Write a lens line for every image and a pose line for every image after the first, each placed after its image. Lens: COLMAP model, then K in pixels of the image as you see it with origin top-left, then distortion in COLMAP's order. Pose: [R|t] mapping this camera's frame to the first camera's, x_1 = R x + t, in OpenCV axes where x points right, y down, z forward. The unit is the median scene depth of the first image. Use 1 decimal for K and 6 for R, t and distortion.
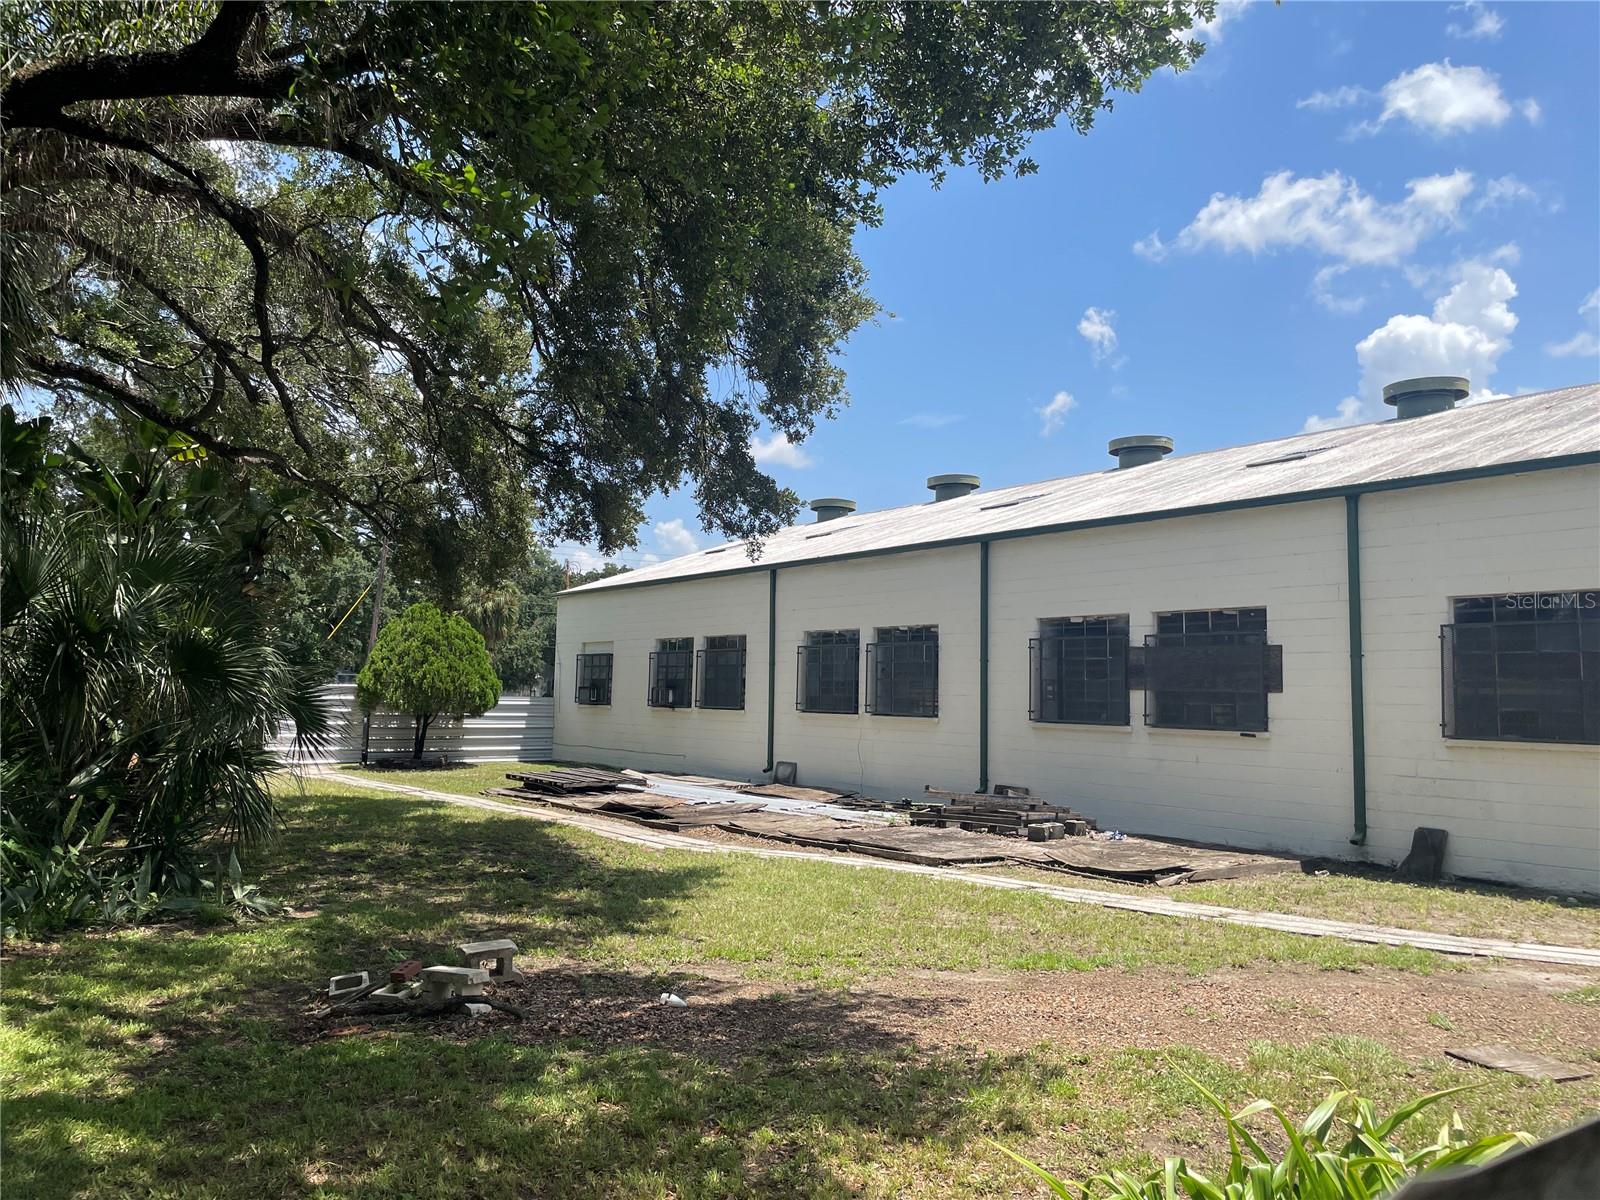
lens RADIAL K [[1224.9, 0, 788.1], [0, 1224.9, 592.9], [0, 0, 1]] dist [0.082063, -0.109801]
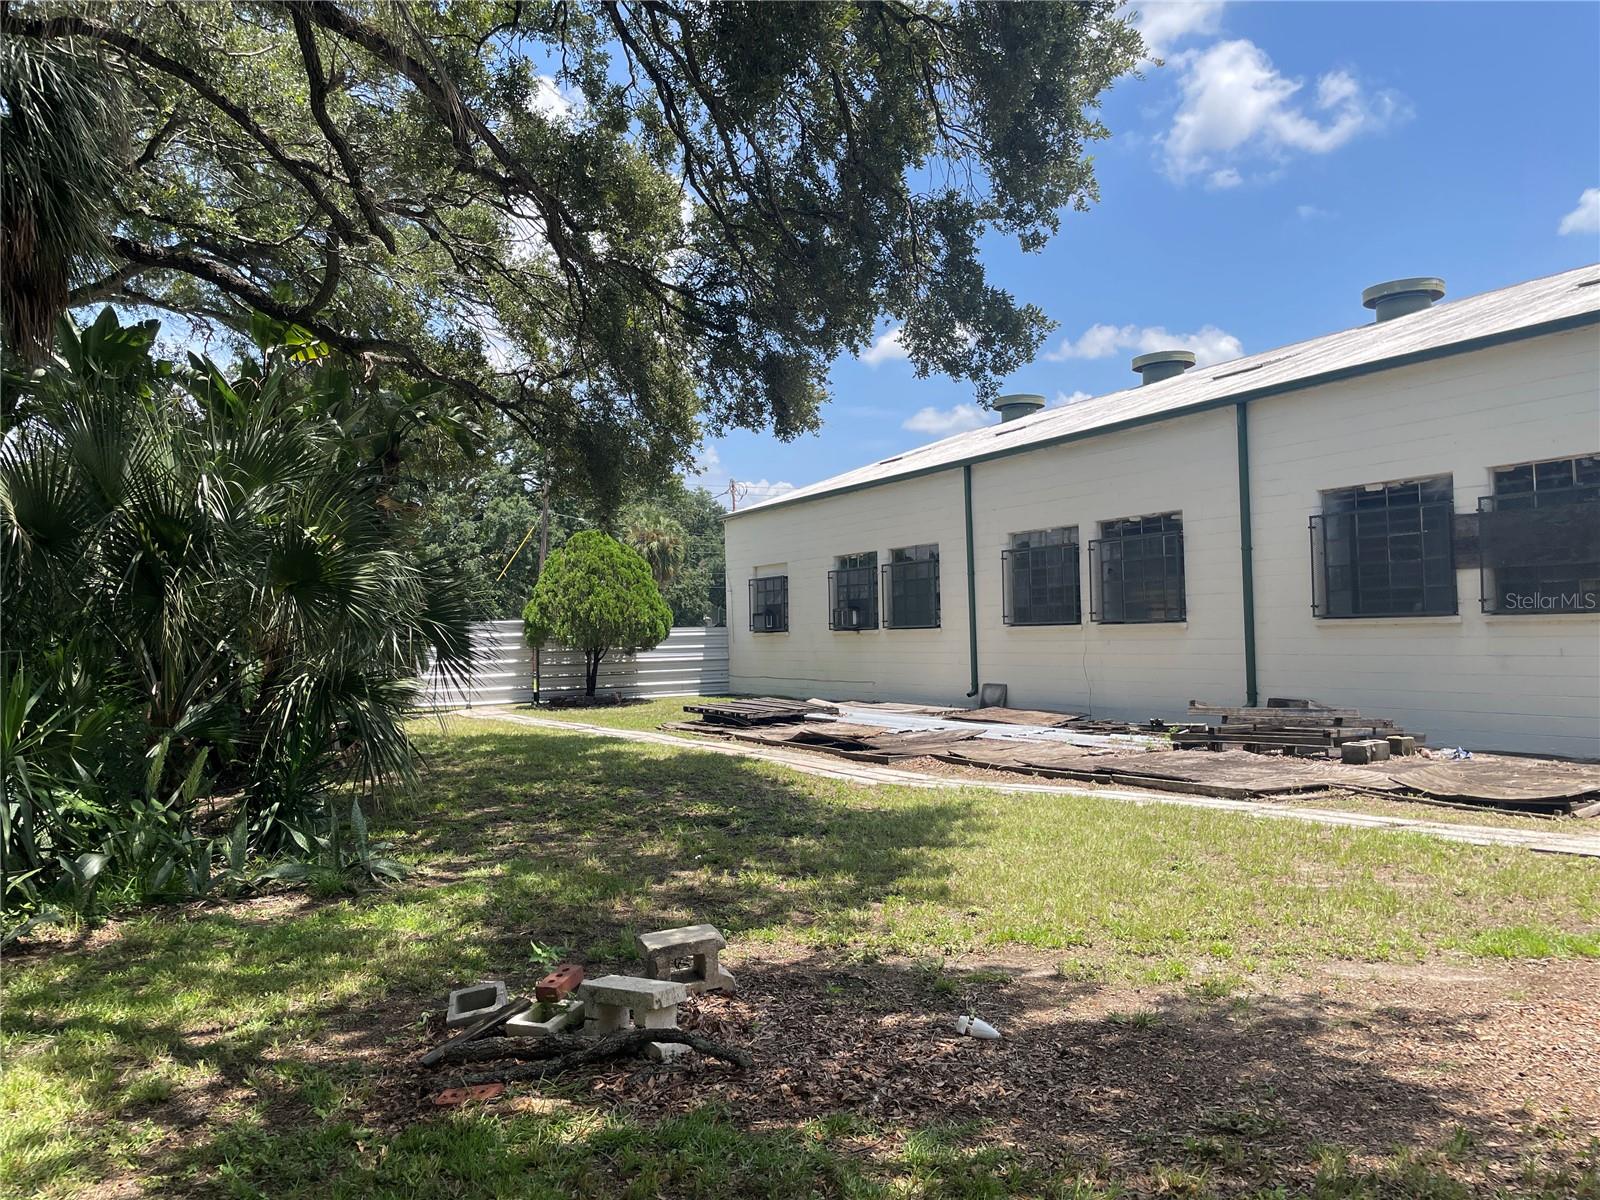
lens RADIAL K [[1224.9, 0, 783.4], [0, 1224.9, 605.7], [0, 0, 1]] dist [0.082063, -0.109801]
pose [[0.989640, -0.046294, -0.135900, -0.039296], [0.054572, 0.996834, 0.057831, 0.032063], [0.132792, -0.064648, 0.989033, 0.159445]]
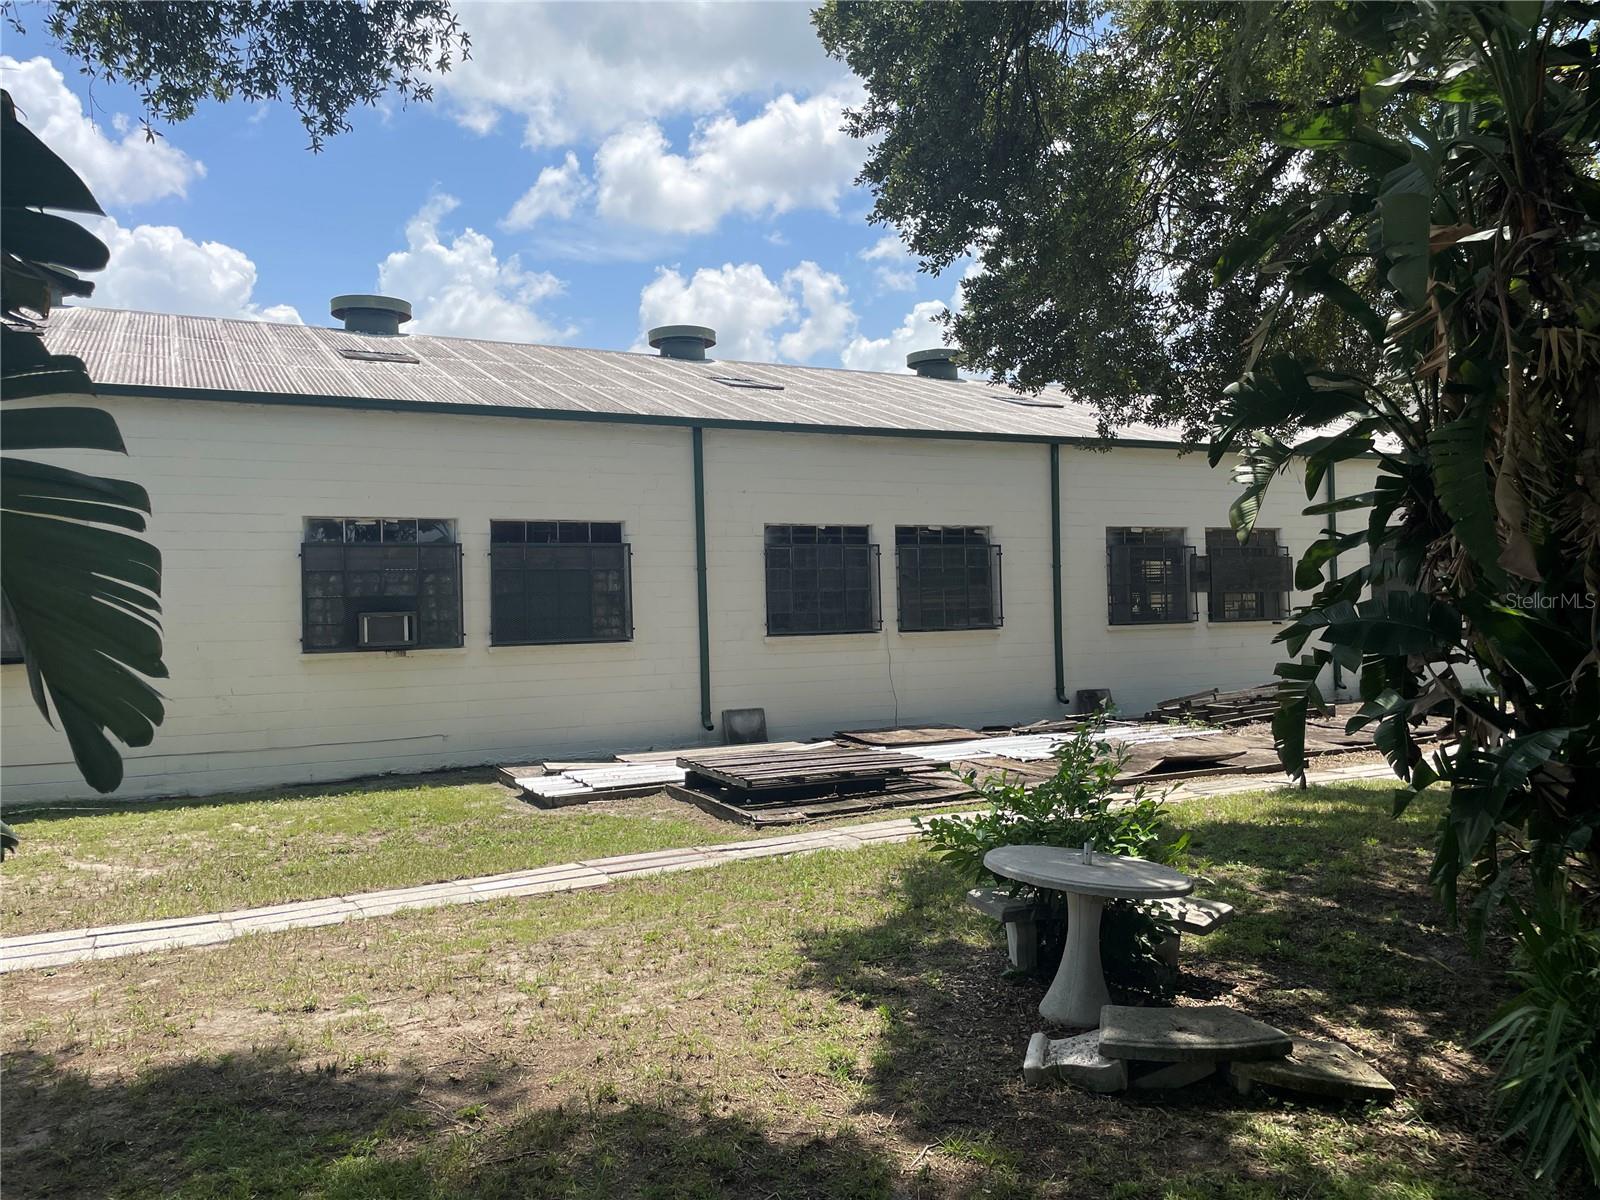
lens RADIAL K [[1224.9, 0, 802.6], [0, 1224.9, 597.1], [0, 0, 1]] dist [0.082063, -0.109801]
pose [[0.134786, 0.004231, 0.990866, -0.928301], [-0.045738, 0.998952, 0.001956, 0.097208], [-0.989819, -0.045584, 0.134838, 1.196527]]
